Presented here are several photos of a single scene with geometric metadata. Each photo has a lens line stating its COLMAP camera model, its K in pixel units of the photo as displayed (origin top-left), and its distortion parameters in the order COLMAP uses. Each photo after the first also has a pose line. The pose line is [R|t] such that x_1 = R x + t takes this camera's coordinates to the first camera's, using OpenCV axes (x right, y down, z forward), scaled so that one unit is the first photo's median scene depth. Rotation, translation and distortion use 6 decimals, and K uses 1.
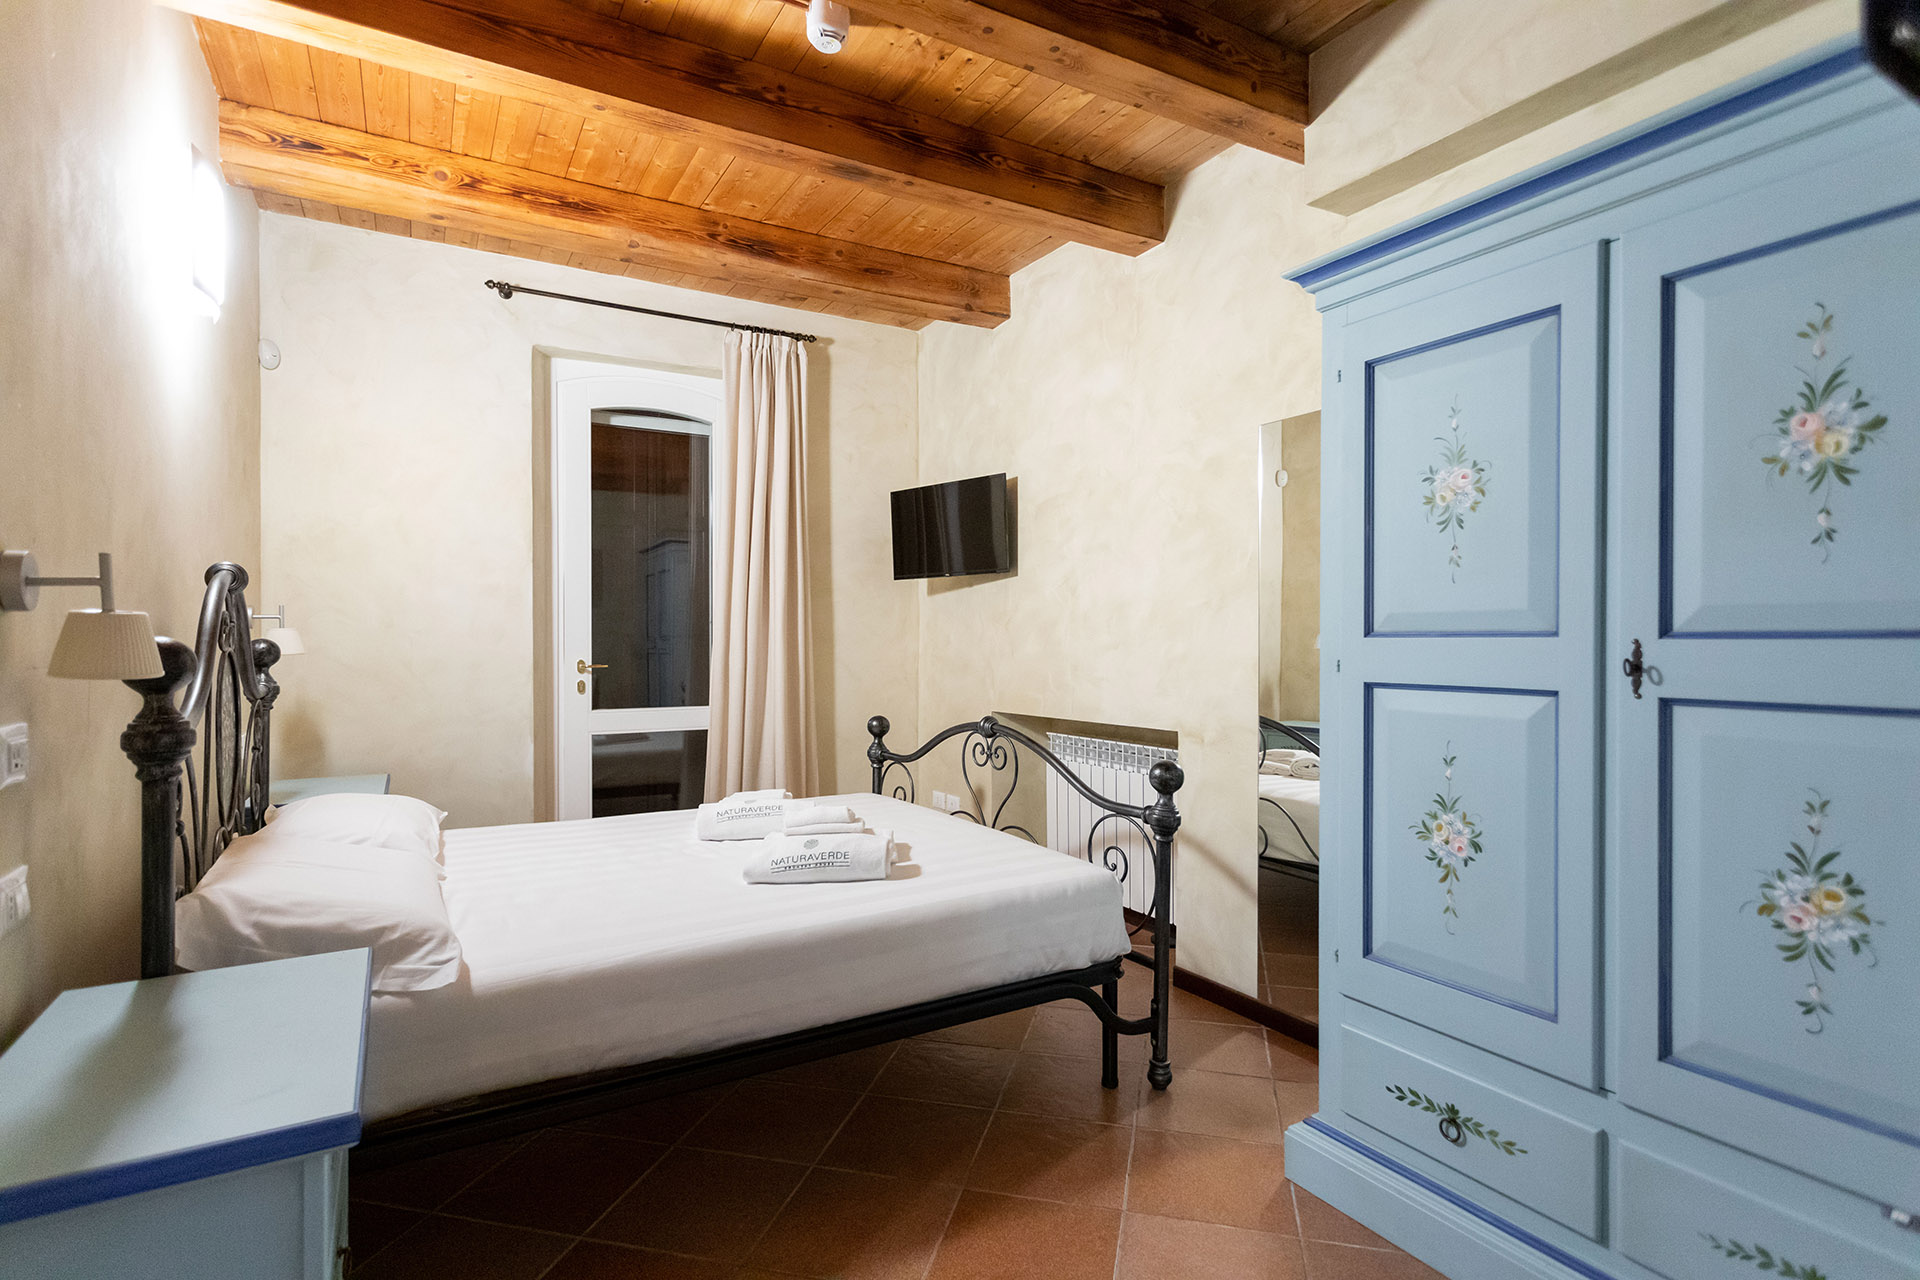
lens RADIAL K [[1005.3, 0, 1058.1], [0, 1005.3, 644.1], [0, 0, 1]] dist [0.003944, 0.001656]
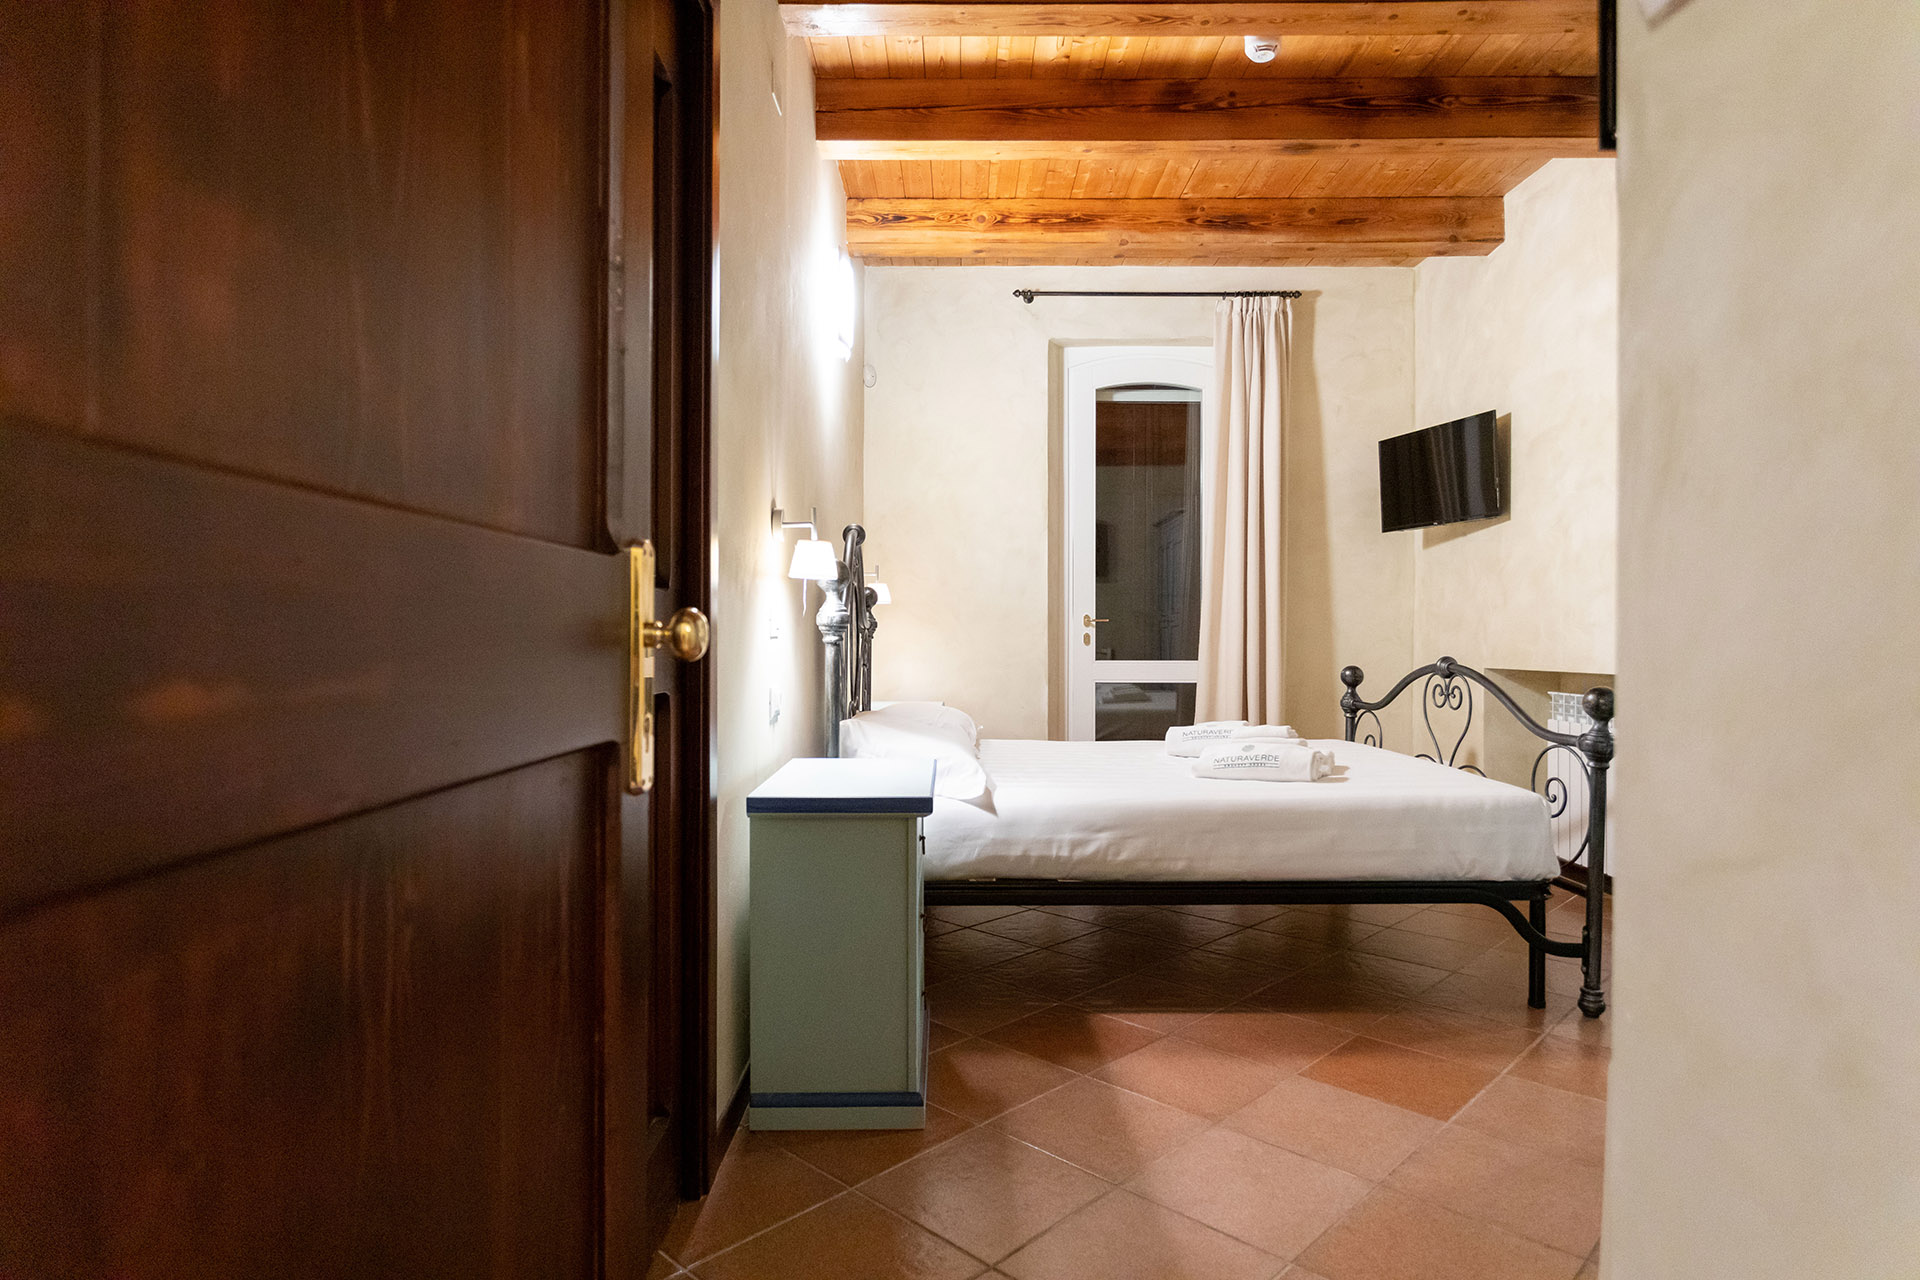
lens RADIAL K [[1162.8, 0, 960.0], [0, 1162.8, 640.0], [0, 0, 1]] dist [-0.001271, 0.001272]
pose [[0.841127, 0.007507, -0.540785, 0.146754], [-0.004750, 0.999968, 0.006493, 0.049994], [0.540816, -0.002892, 0.841136, -0.224976]]
